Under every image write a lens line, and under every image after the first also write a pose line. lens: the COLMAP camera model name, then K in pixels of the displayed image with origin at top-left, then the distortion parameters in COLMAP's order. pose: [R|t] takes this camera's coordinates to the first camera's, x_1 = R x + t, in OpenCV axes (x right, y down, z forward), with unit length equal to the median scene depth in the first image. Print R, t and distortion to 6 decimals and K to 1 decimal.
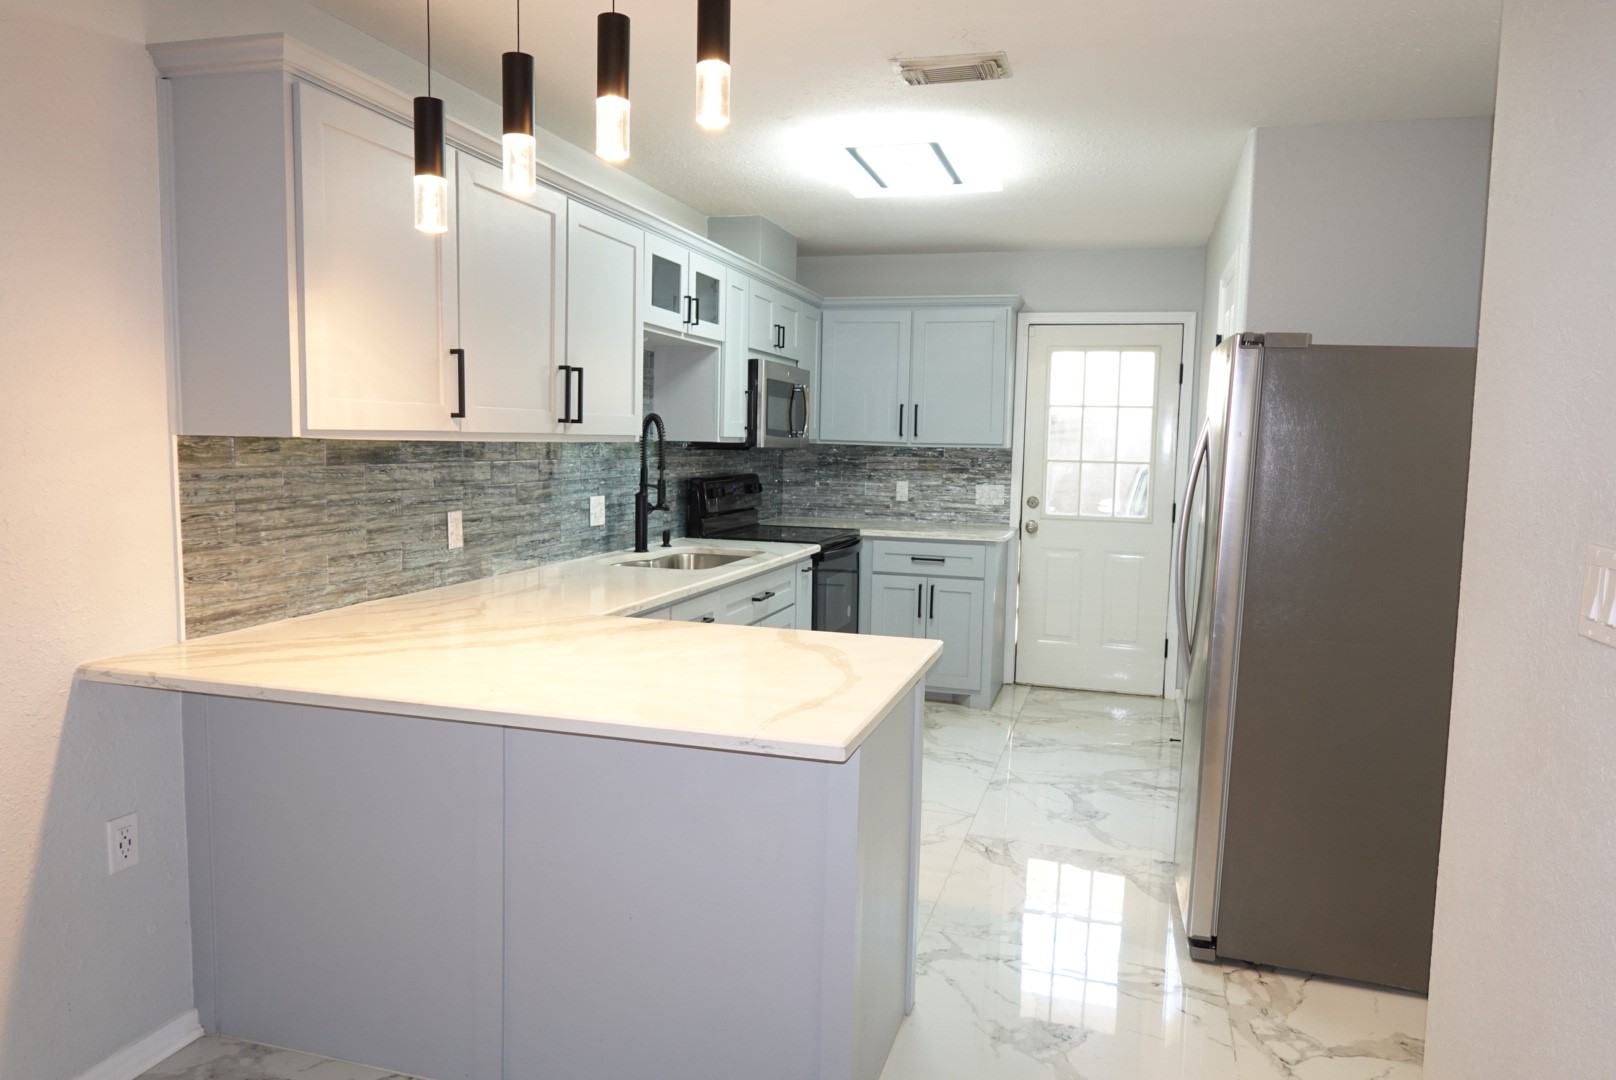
lens RADIAL K [[1081.1, 0, 815.9], [0, 1081.1, 531.7], [0, 0, 1]] dist [-0.000336, -0.000617]
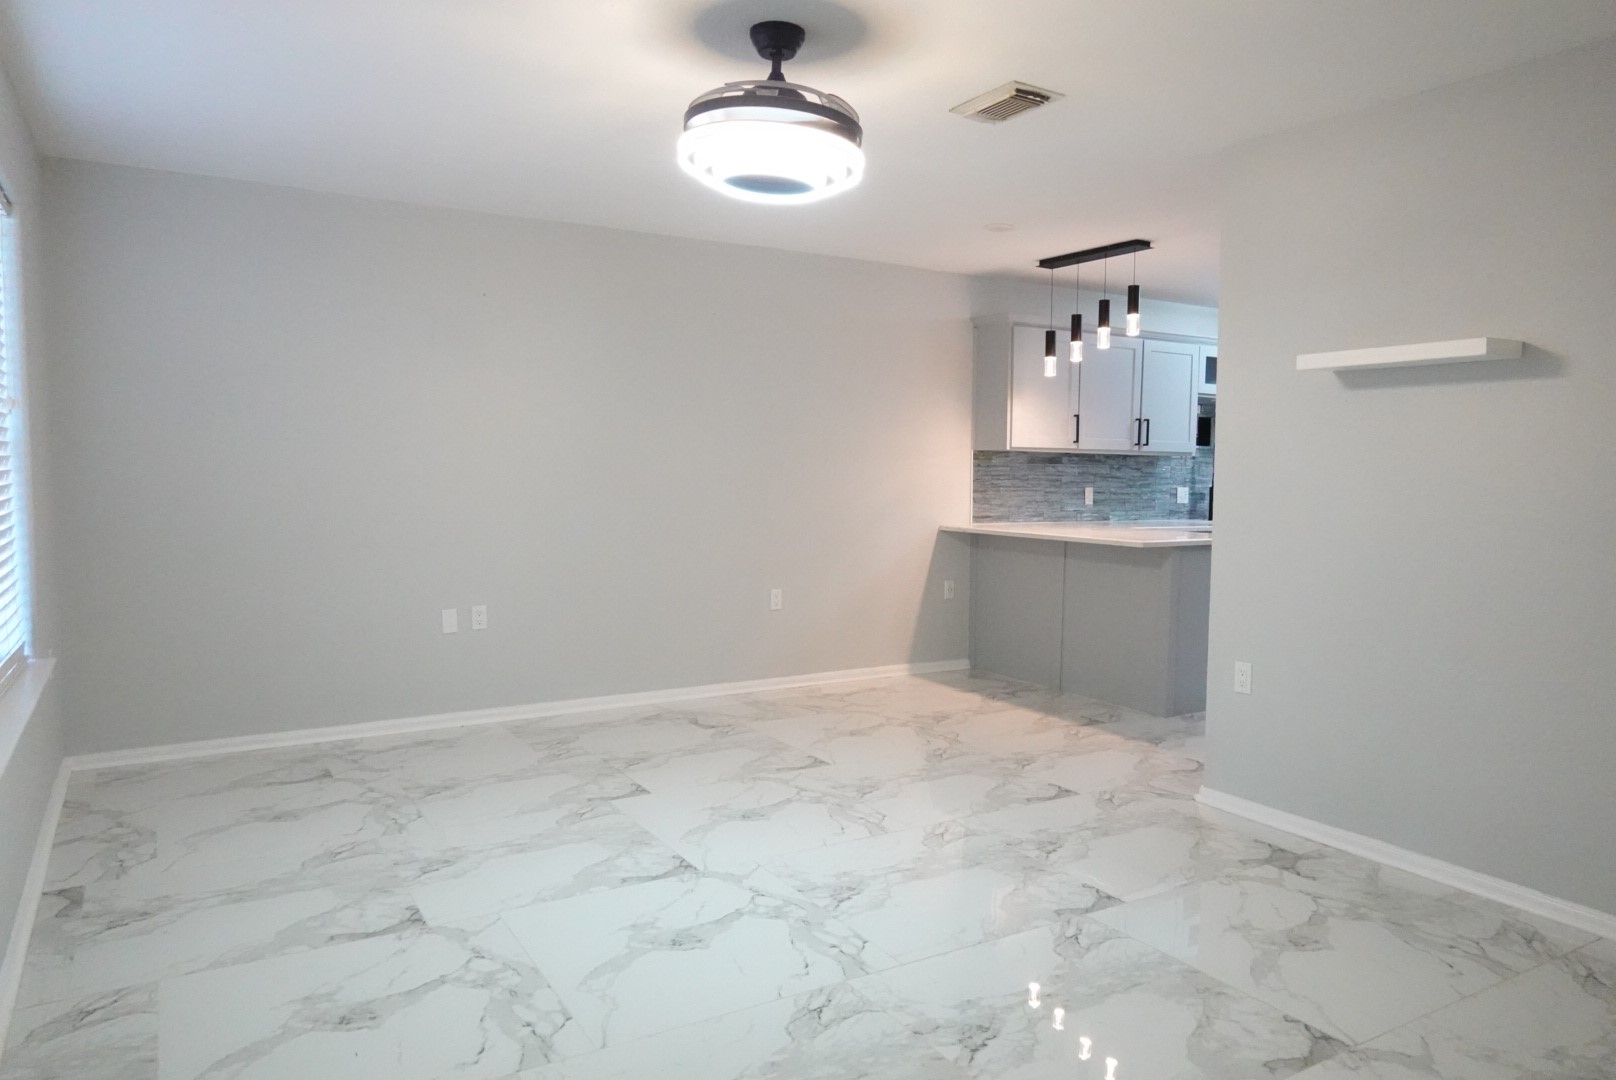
lens RADIAL K [[1081.1, 0, 815.9], [0, 1081.1, 531.7], [0, 0, 1]] dist [-0.000336, -0.000617]
pose [[0.744291, 0.030979, -0.667136, 0.781497], [-0.057494, 0.998187, -0.017792, 0.154699], [0.665376, 0.051598, 0.744723, -1.075041]]
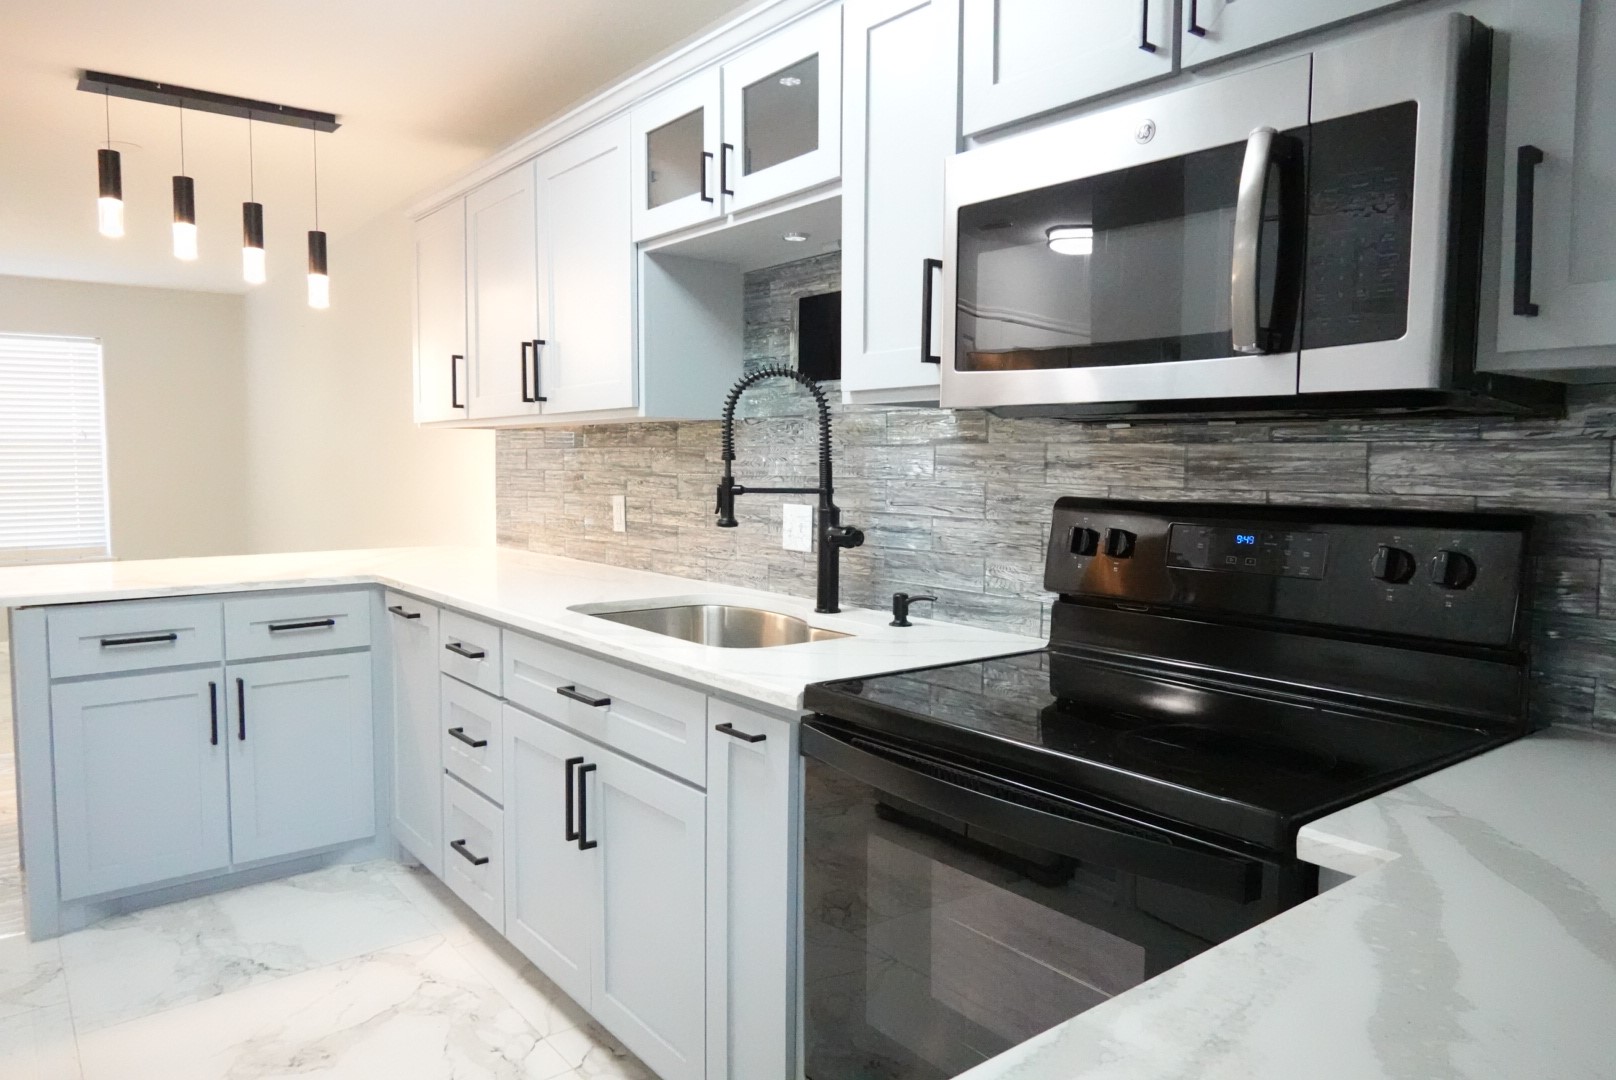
lens RADIAL K [[1081.1, 0, 815.9], [0, 1081.1, 531.7], [0, 0, 1]] dist [-0.000336, -0.000617]
pose [[-0.579445, 0.038393, -0.814107, 0.438035], [-0.080410, 0.991323, 0.103983, -0.118048], [0.811035, 0.125714, -0.571330, 1.934361]]
